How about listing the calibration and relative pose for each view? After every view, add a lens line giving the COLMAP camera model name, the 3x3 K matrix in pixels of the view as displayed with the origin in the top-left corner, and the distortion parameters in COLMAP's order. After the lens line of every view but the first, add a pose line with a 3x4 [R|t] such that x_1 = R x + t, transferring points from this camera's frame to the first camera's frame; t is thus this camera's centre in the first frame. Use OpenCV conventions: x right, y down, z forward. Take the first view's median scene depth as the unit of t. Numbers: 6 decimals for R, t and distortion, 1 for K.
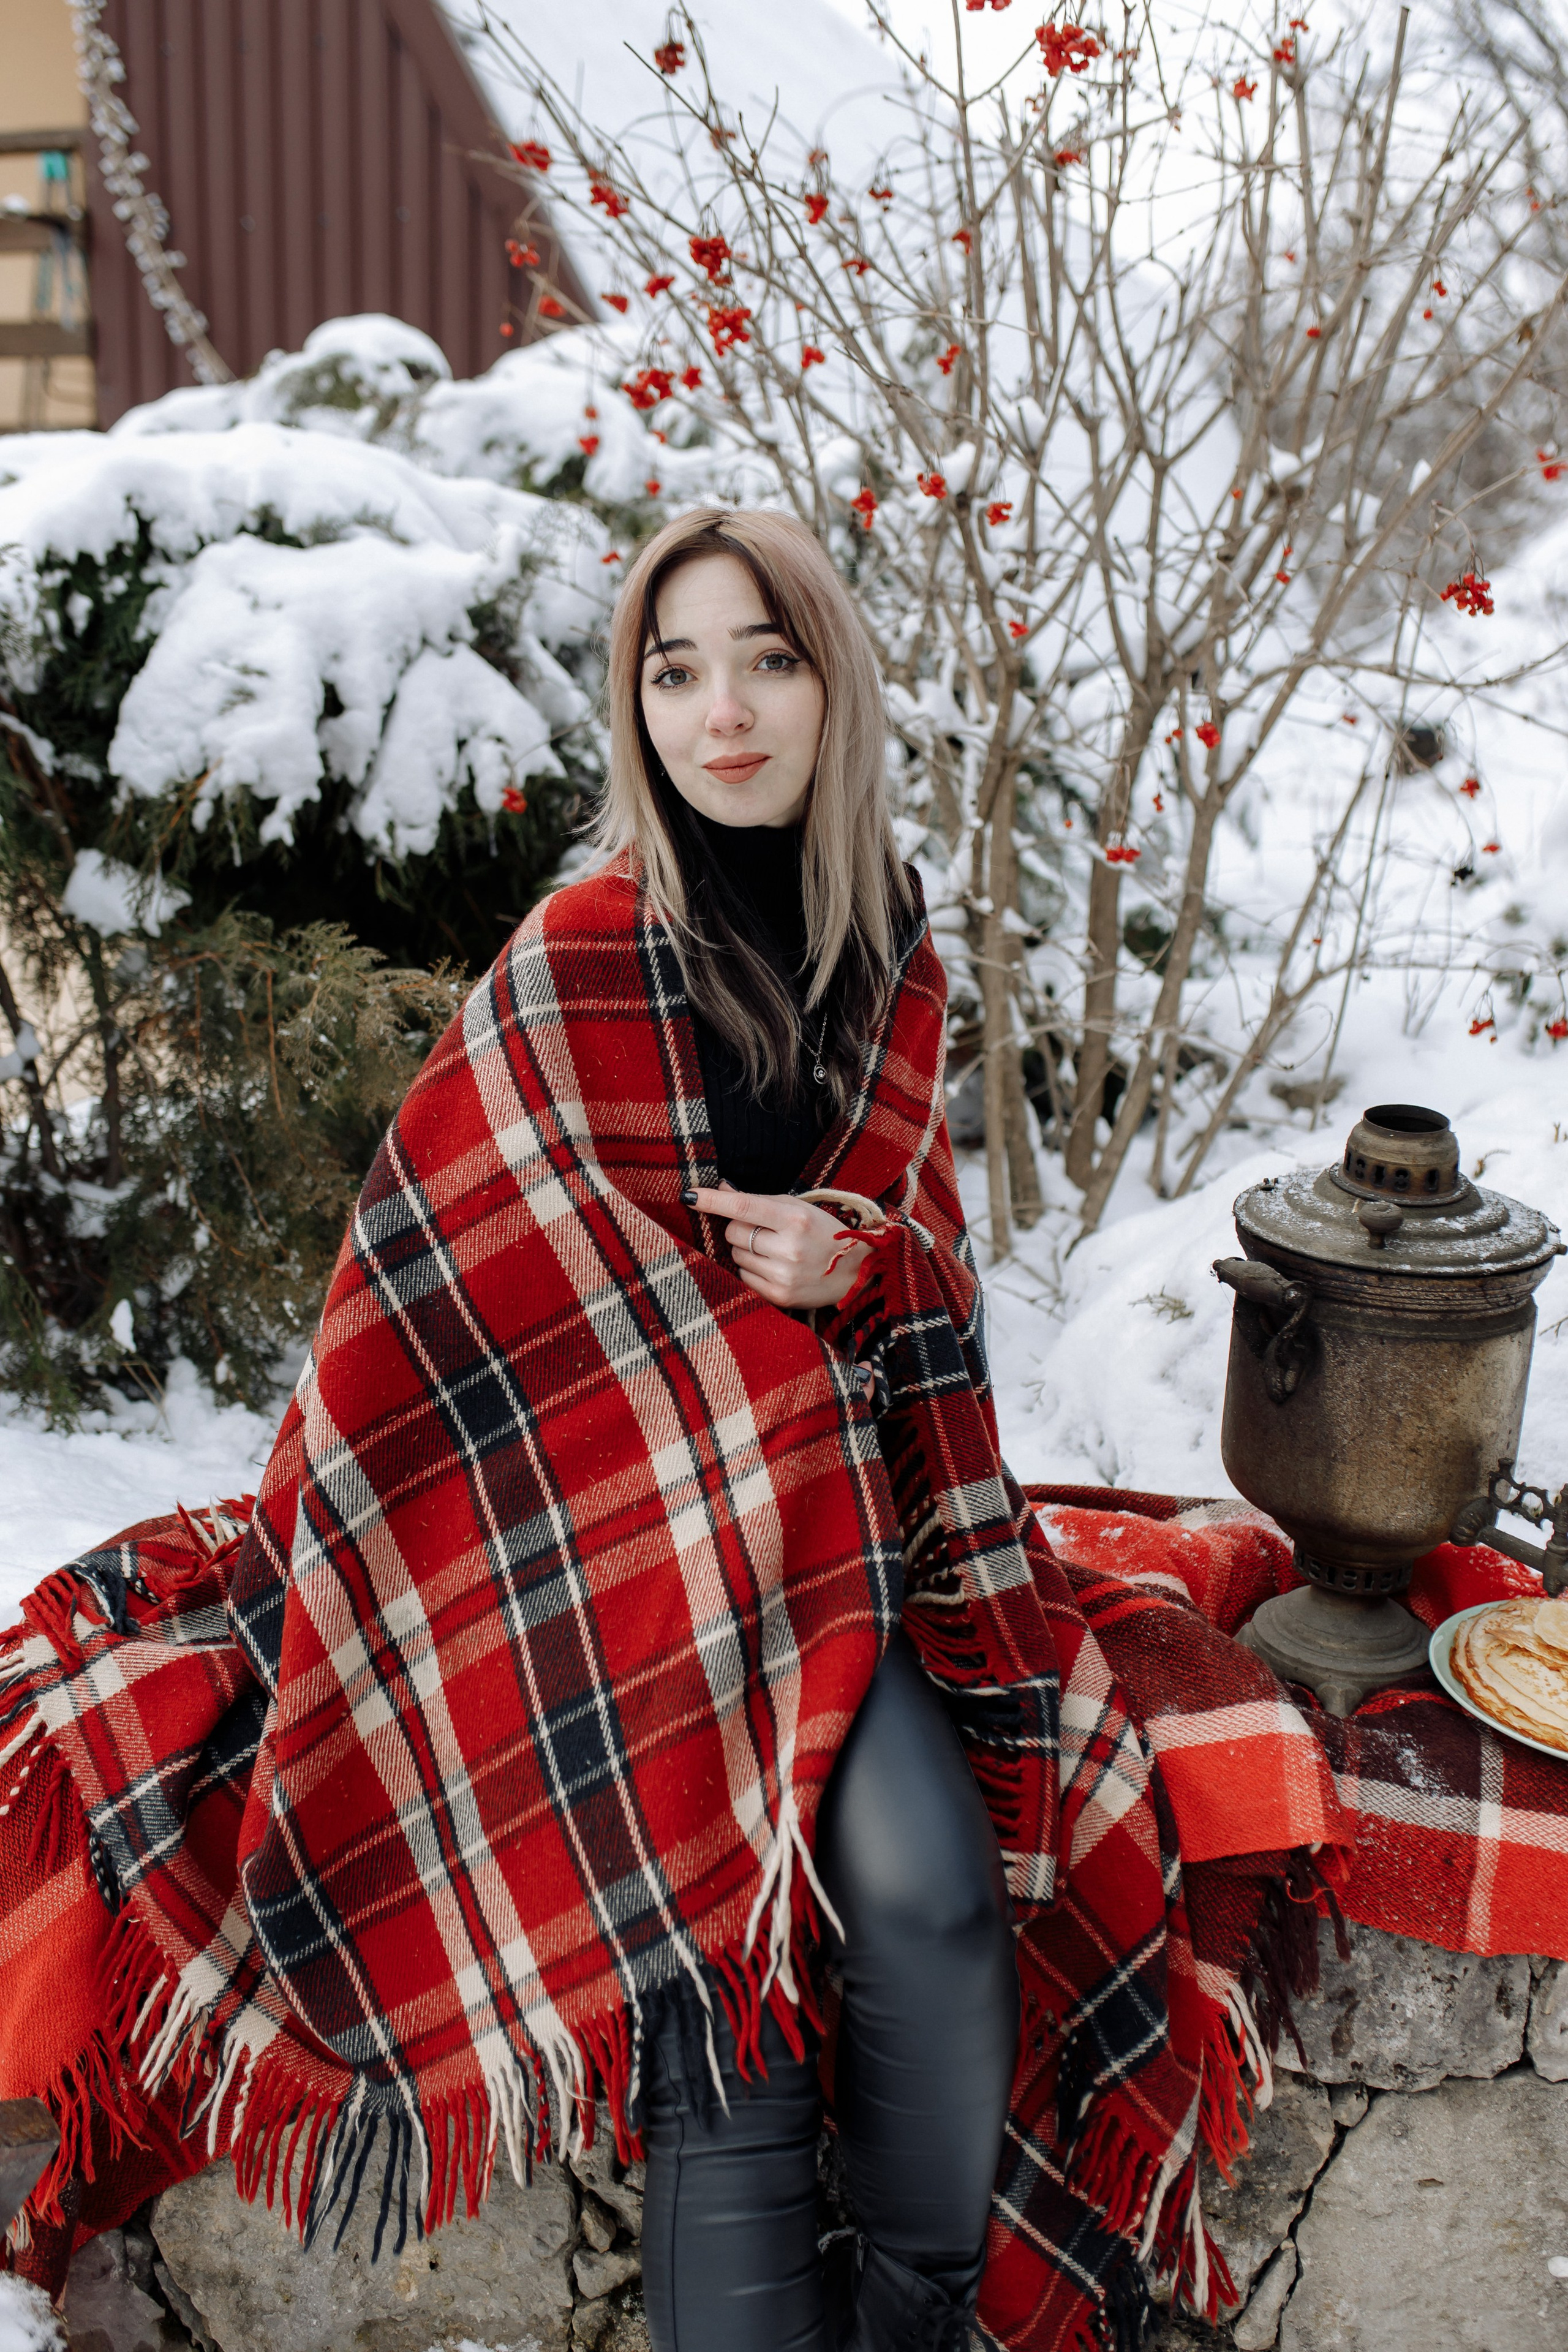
lens RADIAL K [[2244.8, 0, 797.1], [0, 2244.8, 1183.1], [0, 0, 1]] dist [-0.026796, 0.005009]
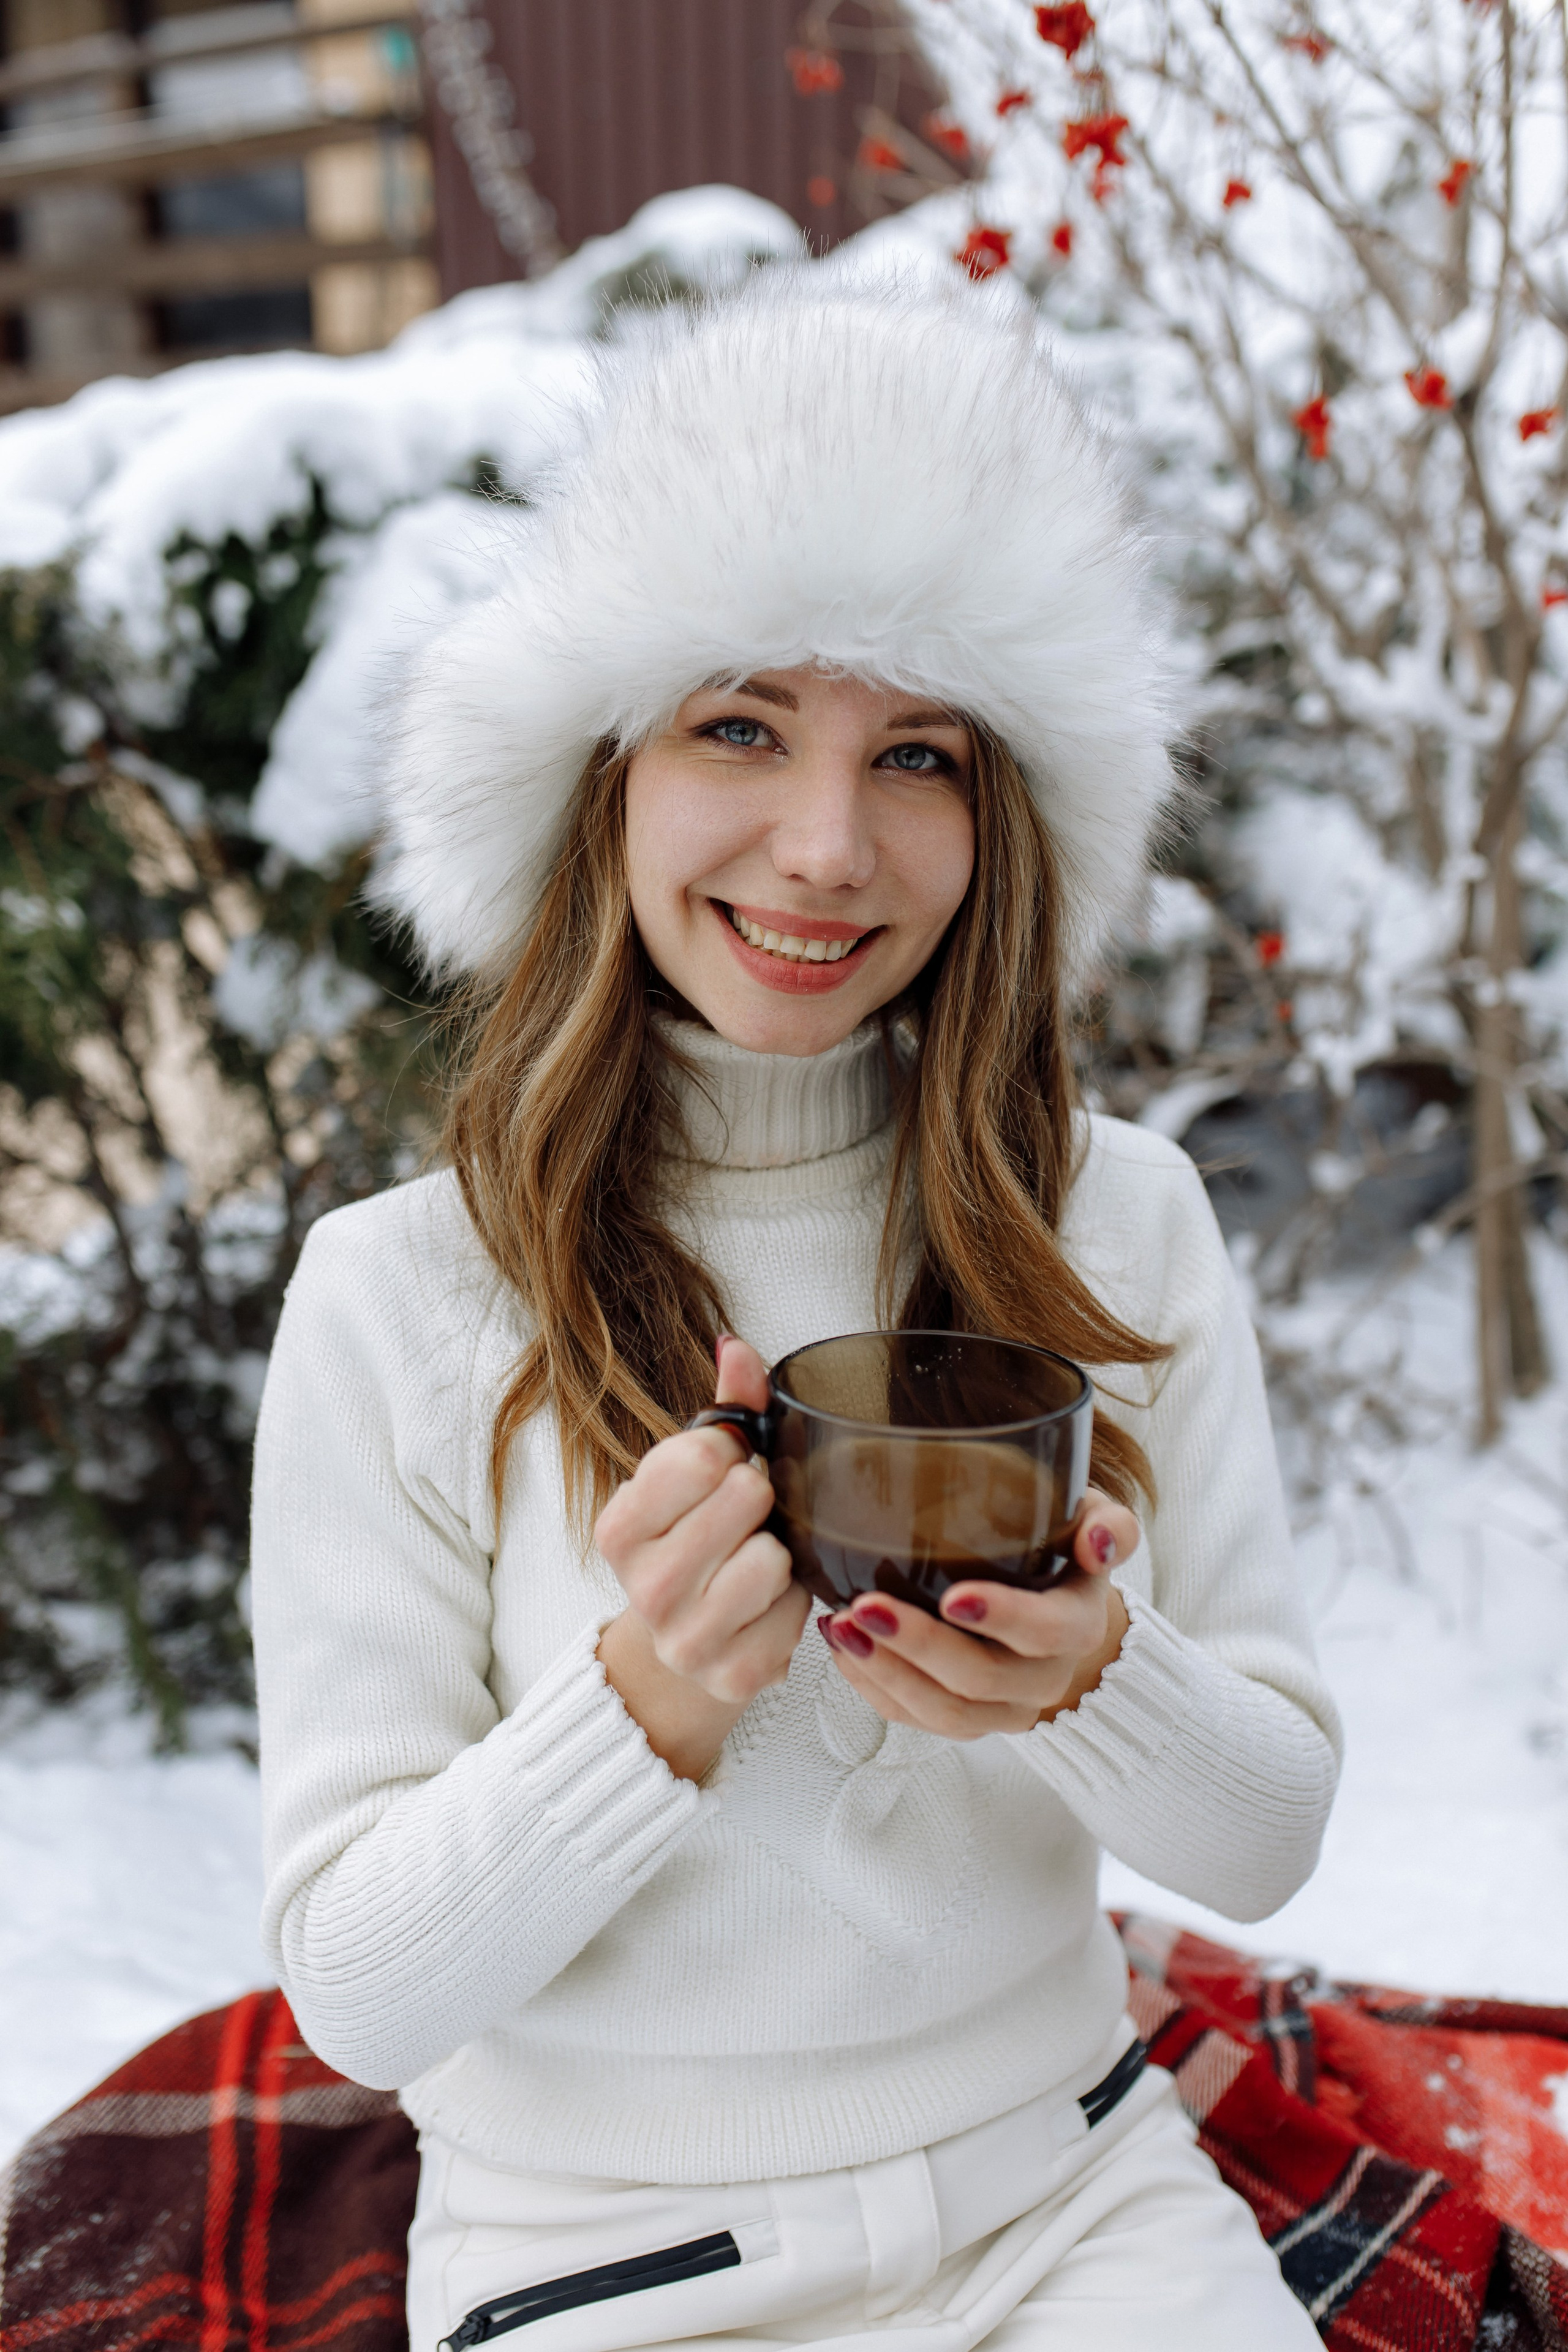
lens RADIAL K [[2251.3, 0, 781.8], [0, 2251.3, 1169.6], [0, 0, 1]] dist [-0.026761, -0.002872]
pose [[0.980151, 0.016838, -0.197536, 0.009284], [-0.008771, 0.999094, 0.041643, -0.100325], [0.198058, -0.039084, 0.979411, 0.291183]]
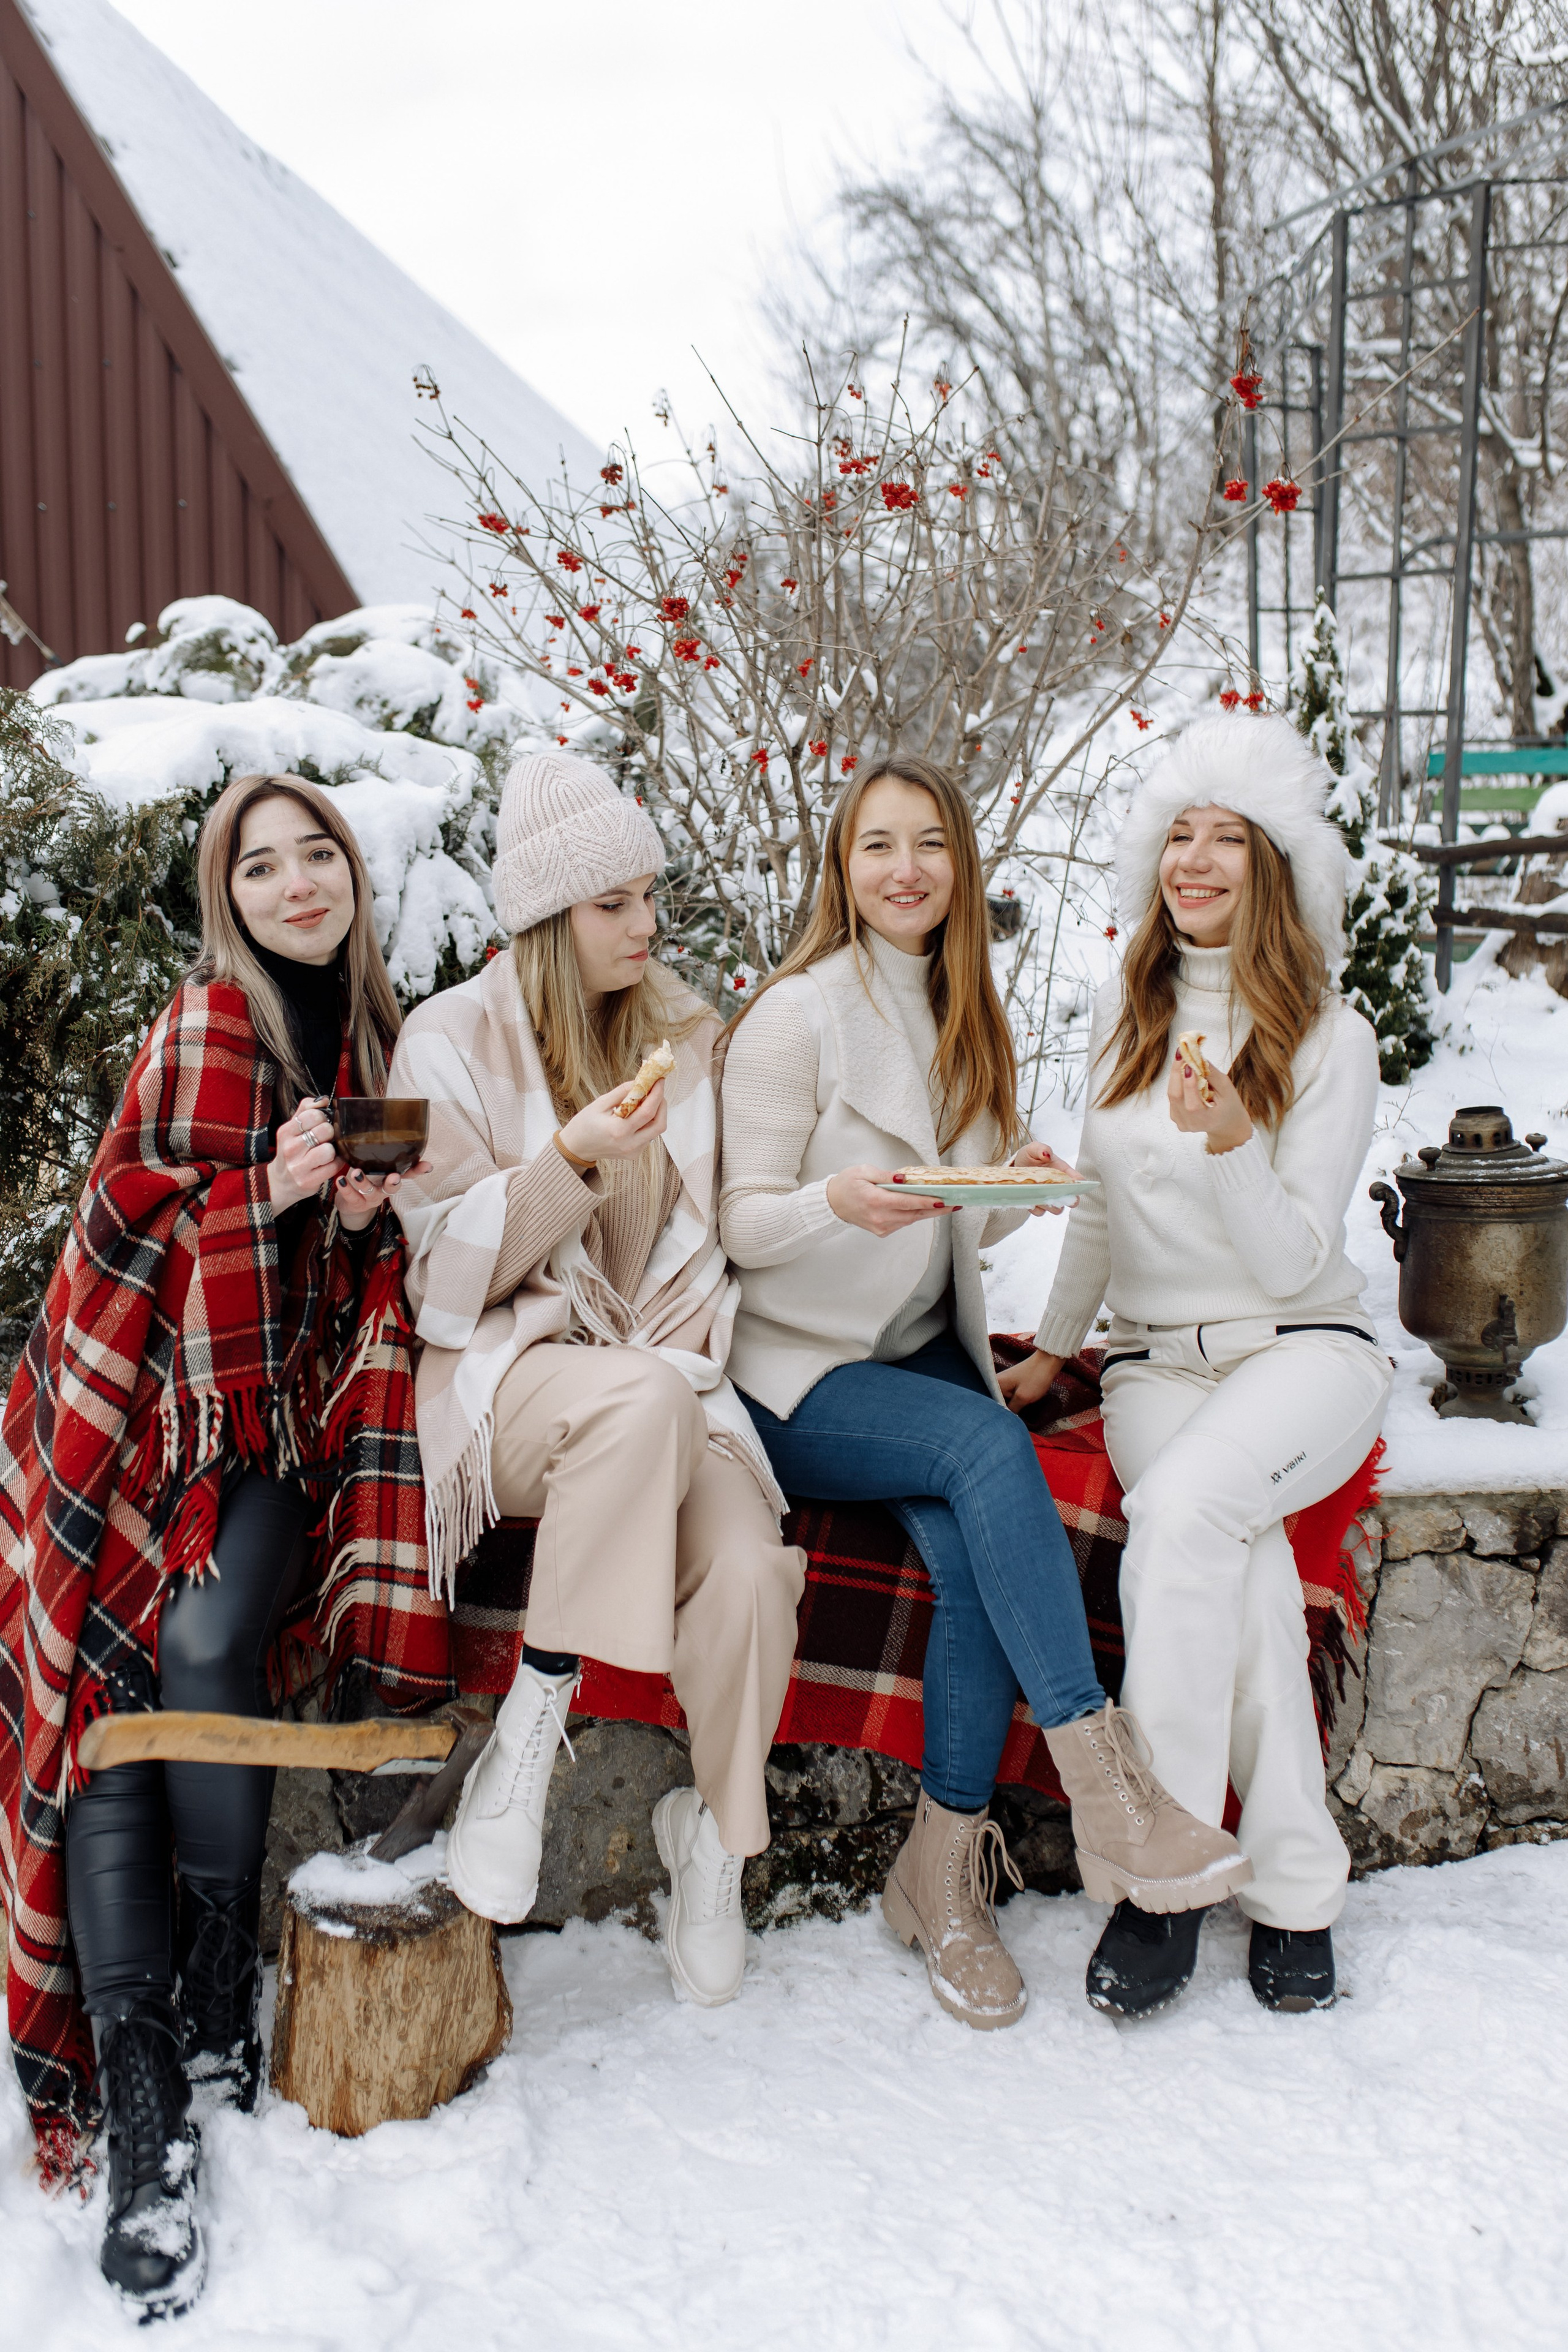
lens RADIAL K [[2243.9, 0, 796.7], [0, 2243.9, 1184.8], [0, 0, 1]] dist [-0.026038, 0.001876]
pose [[0.975243, -0.047601, 0.215953, -0.256816], [0.065708, 0.994828, -0.077453, 0.101120], [-0.211149, 0.089726, 0.973327, -0.435746]]
